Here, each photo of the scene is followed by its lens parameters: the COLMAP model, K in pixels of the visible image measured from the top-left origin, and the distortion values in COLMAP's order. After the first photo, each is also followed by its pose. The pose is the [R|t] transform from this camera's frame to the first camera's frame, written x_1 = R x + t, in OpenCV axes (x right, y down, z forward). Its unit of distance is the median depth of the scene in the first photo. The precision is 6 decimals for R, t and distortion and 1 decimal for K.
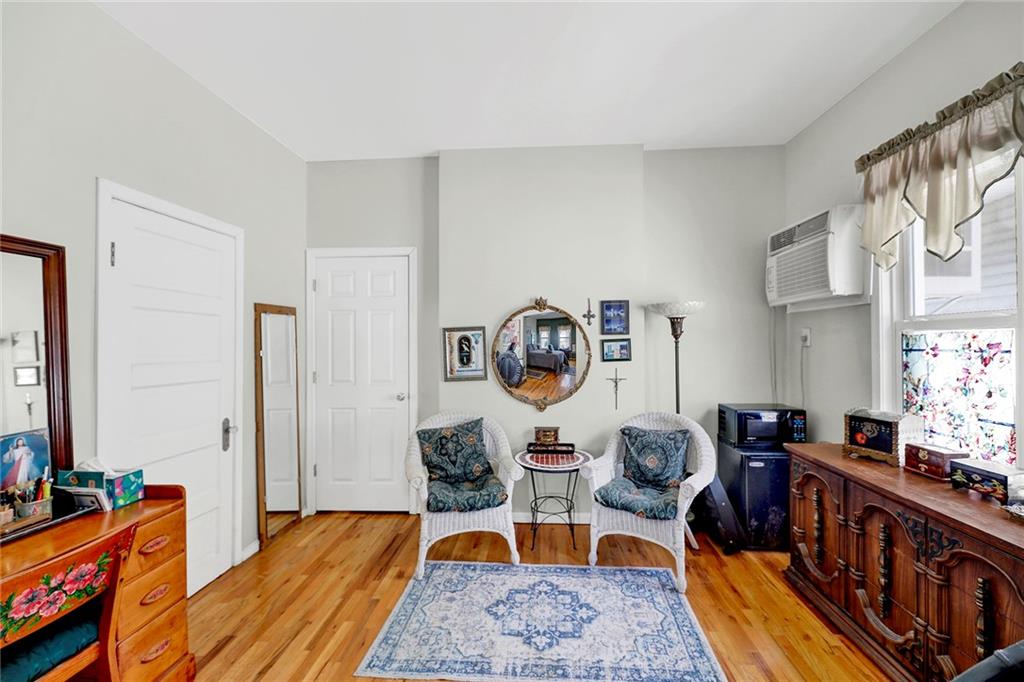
lens RADIAL K [[428.4, 0, 516.1], [0, 428.4, 345.7], [0, 0, 1]] dist [-0.003169, -0.002139]
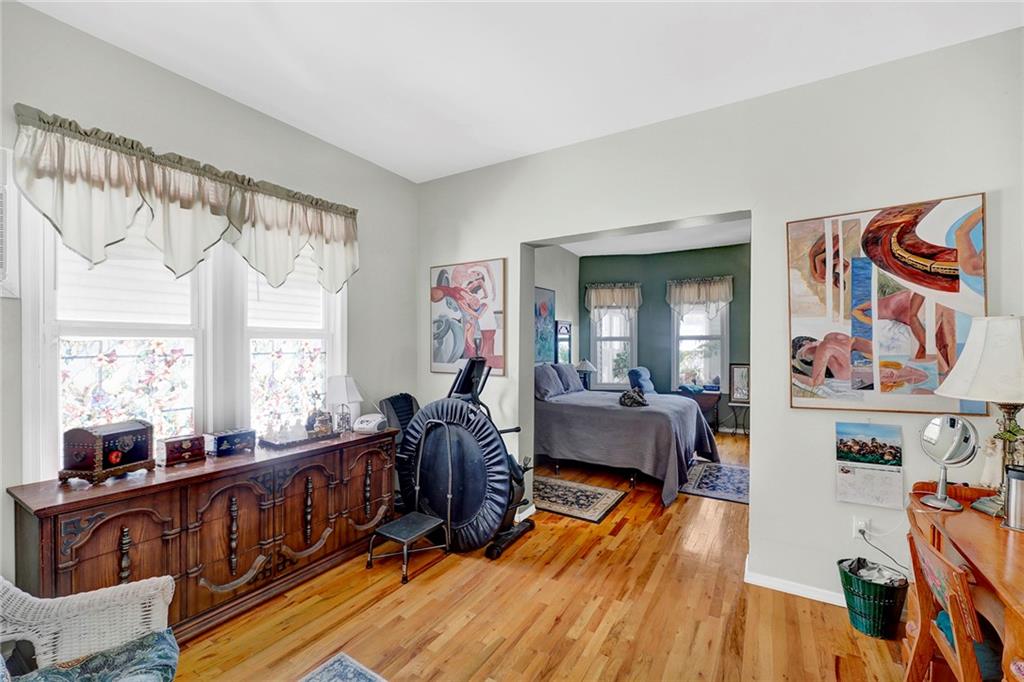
lens RADIAL K [[428.4, 0, 510.0], [0, 428.4, 344.2], [0, 0, 1]] dist [-0.003169, -0.002139]
pose [[-0.888217, 0.008441, 0.459346, -0.268832], [0.009897, 0.999951, 0.000764, -0.007968], [-0.459317, 0.005225, -0.888257, 1.168149]]
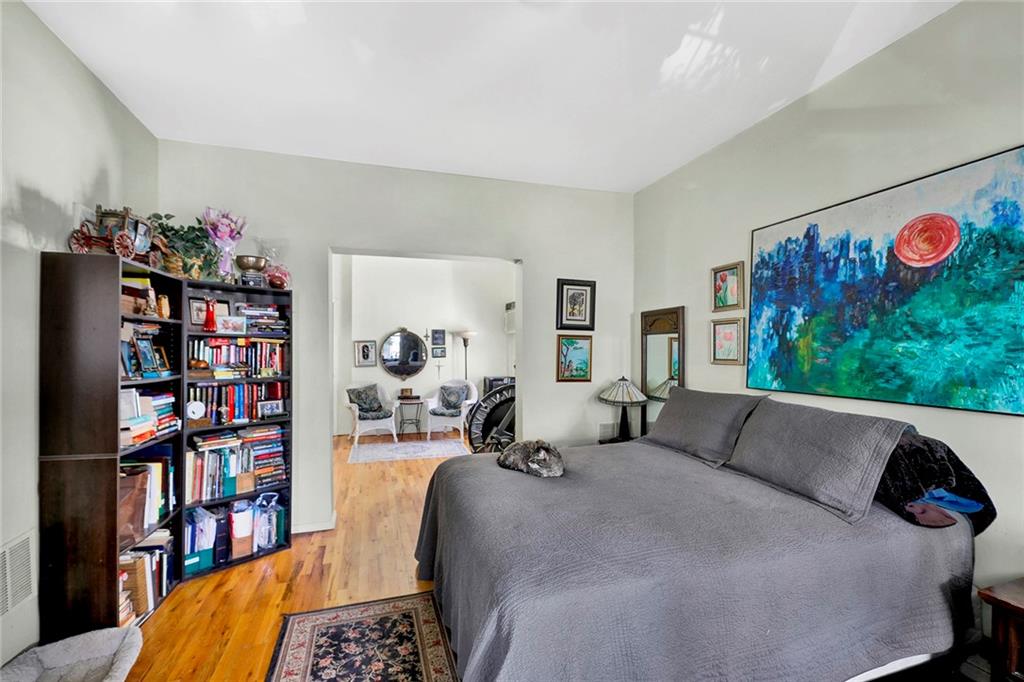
lens RADIAL K [[428.4, 0, 514.2], [0, 428.4, 347.2], [0, 0, 1]] dist [-0.003169, -0.002139]
pose [[0.925025, 0.010353, 0.379766, -0.291038], [-0.007475, 0.999931, -0.009054, 0.001241], [-0.379833, 0.005537, 0.925038, -1.399151]]
